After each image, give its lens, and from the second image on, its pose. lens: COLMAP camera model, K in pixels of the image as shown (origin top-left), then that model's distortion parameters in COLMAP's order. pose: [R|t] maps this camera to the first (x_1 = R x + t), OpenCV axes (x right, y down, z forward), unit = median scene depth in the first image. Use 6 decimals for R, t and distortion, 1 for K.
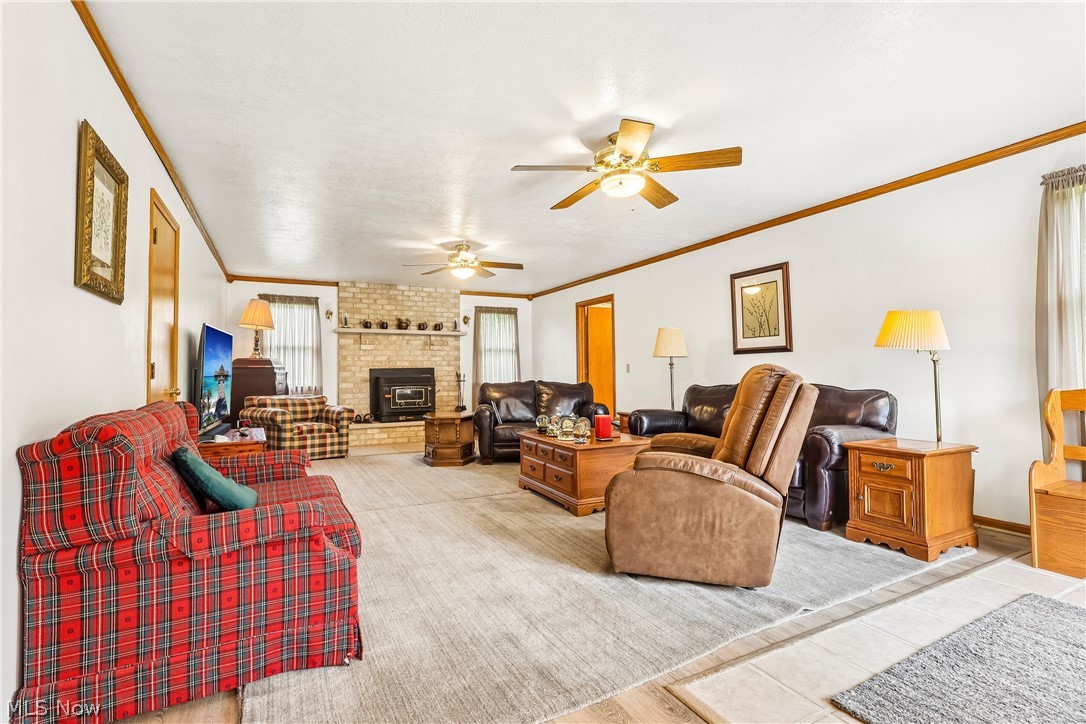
lens RADIAL K [[503.2, 0, 539.5], [0, 503.2, 358.7], [0, 0, 1]] dist [-0.002006, -0.000692]
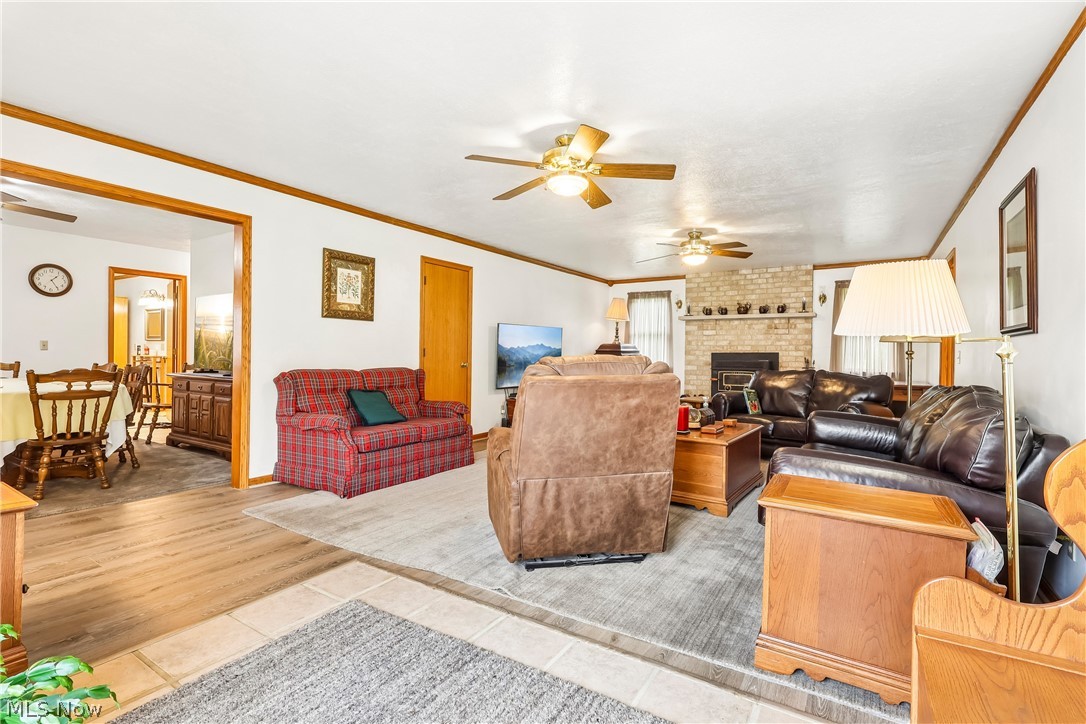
lens RADIAL K [[503.2, 0, 539.8], [0, 503.2, 357.7], [0, 0, 1]] dist [-0.002006, -0.000692]
pose [[0.508631, 0.023409, -0.860666, 0.391020], [0.005184, 0.999529, 0.030249, -0.003508], [0.860969, -0.019848, 0.508271, 0.146559]]
